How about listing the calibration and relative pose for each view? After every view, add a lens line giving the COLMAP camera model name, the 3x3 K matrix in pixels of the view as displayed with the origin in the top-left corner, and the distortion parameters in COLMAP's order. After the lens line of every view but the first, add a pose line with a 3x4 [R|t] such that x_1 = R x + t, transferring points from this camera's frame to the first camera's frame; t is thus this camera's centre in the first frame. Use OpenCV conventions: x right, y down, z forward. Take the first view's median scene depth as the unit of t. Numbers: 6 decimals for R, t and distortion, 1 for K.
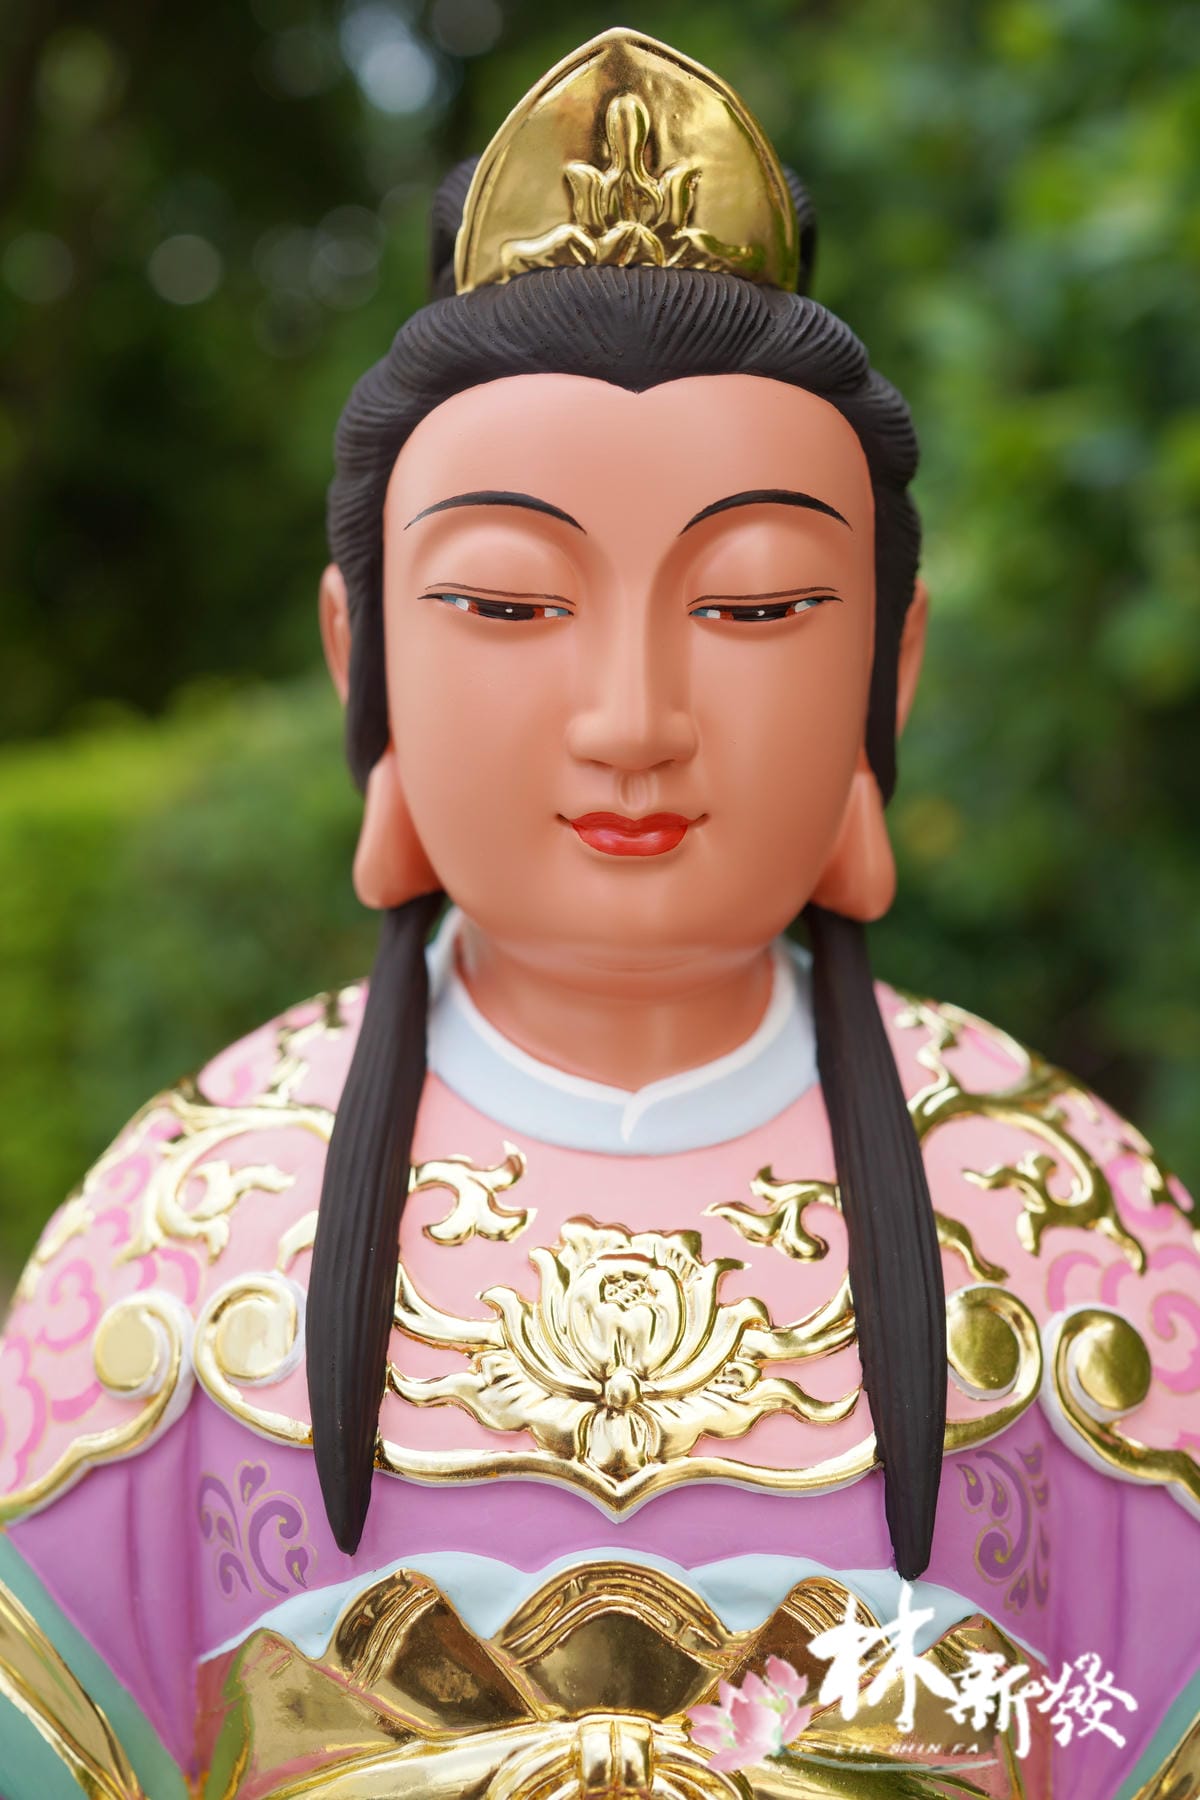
lens RADIAL K [[1832.2, 0, 600.0], [0, 1832.2, 900.0], [0, 0, 1]] dist [0.011784, 0.025279]
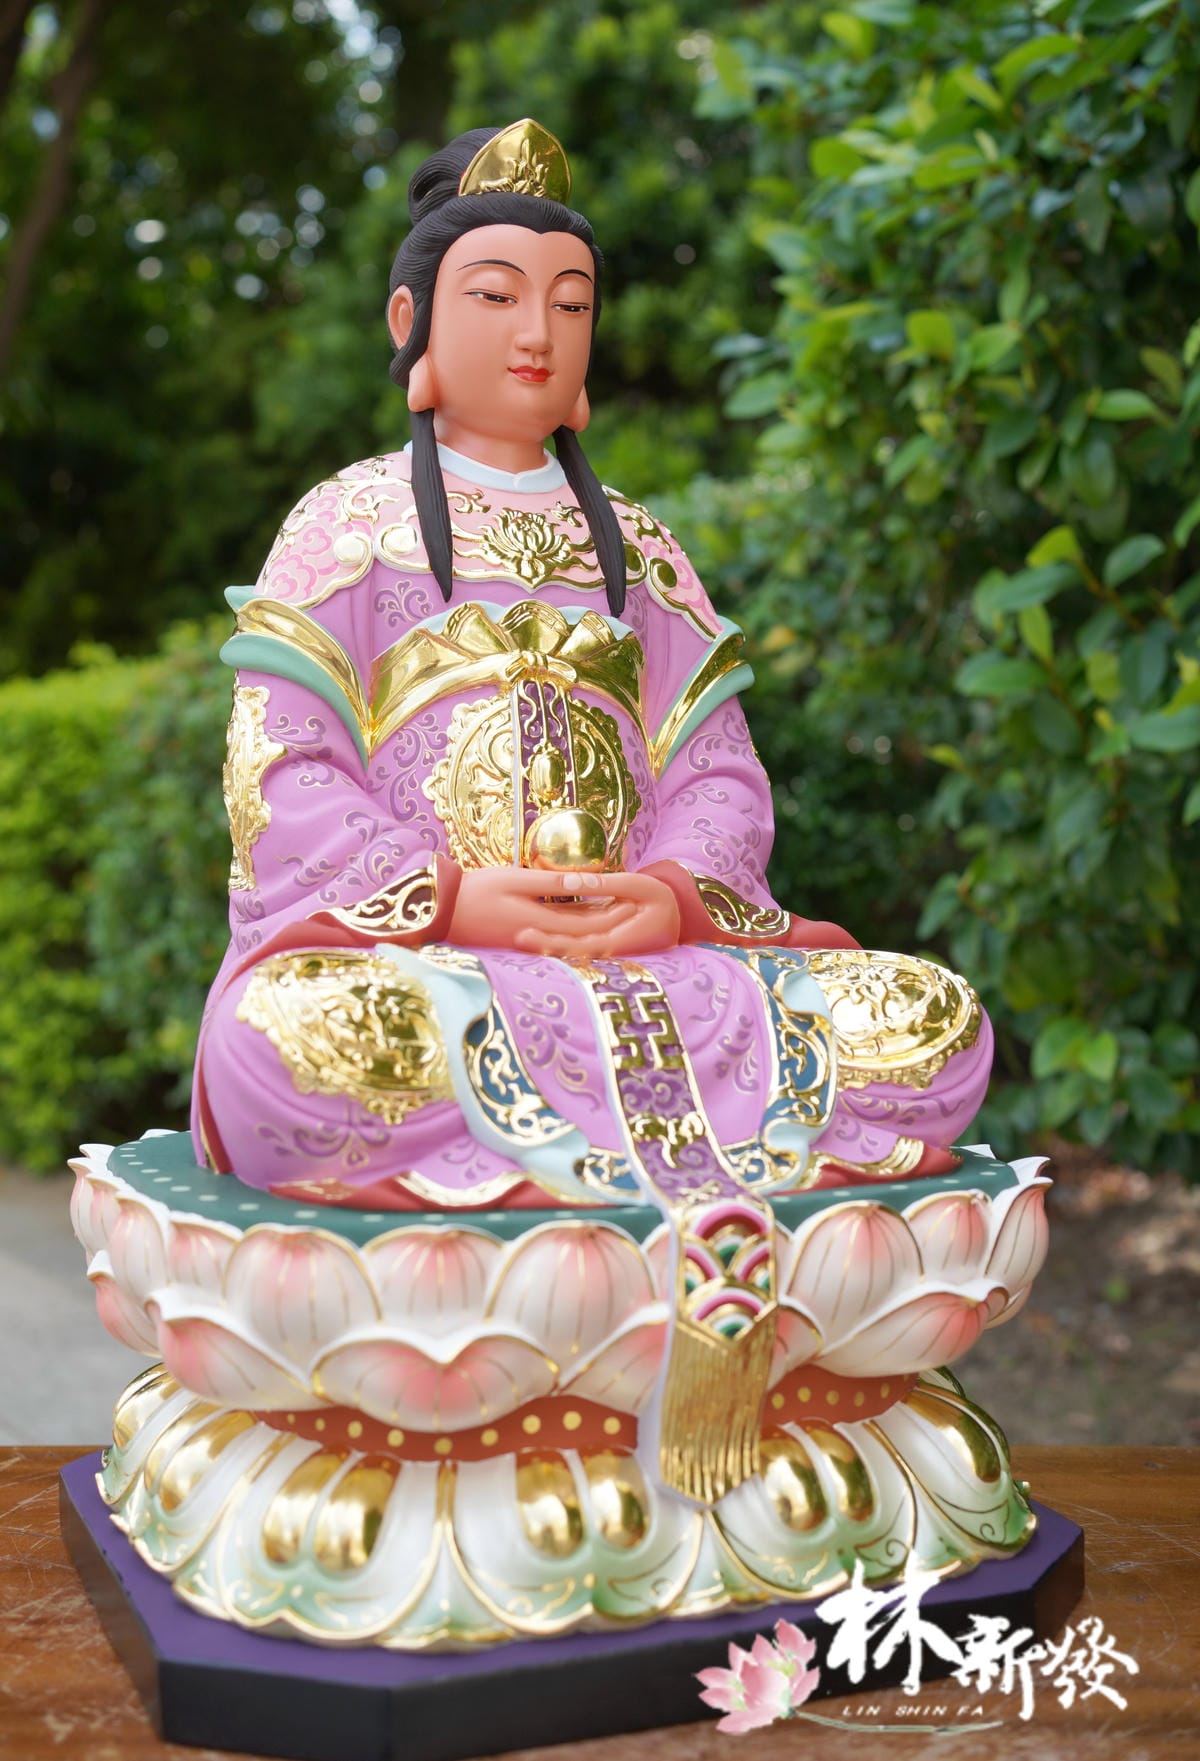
lens RADIAL K [[1956.7, 0, 543.8], [0, 1956.7, 803.3], [0, 0, 1]] dist [0.011756, -0.012736]
pose [[0.928275, 0.014918, 0.371594, -1.144978], [0.001860, 0.998996, -0.044751, 0.807231], [-0.371889, 0.042232, 0.927316, -1.976061]]
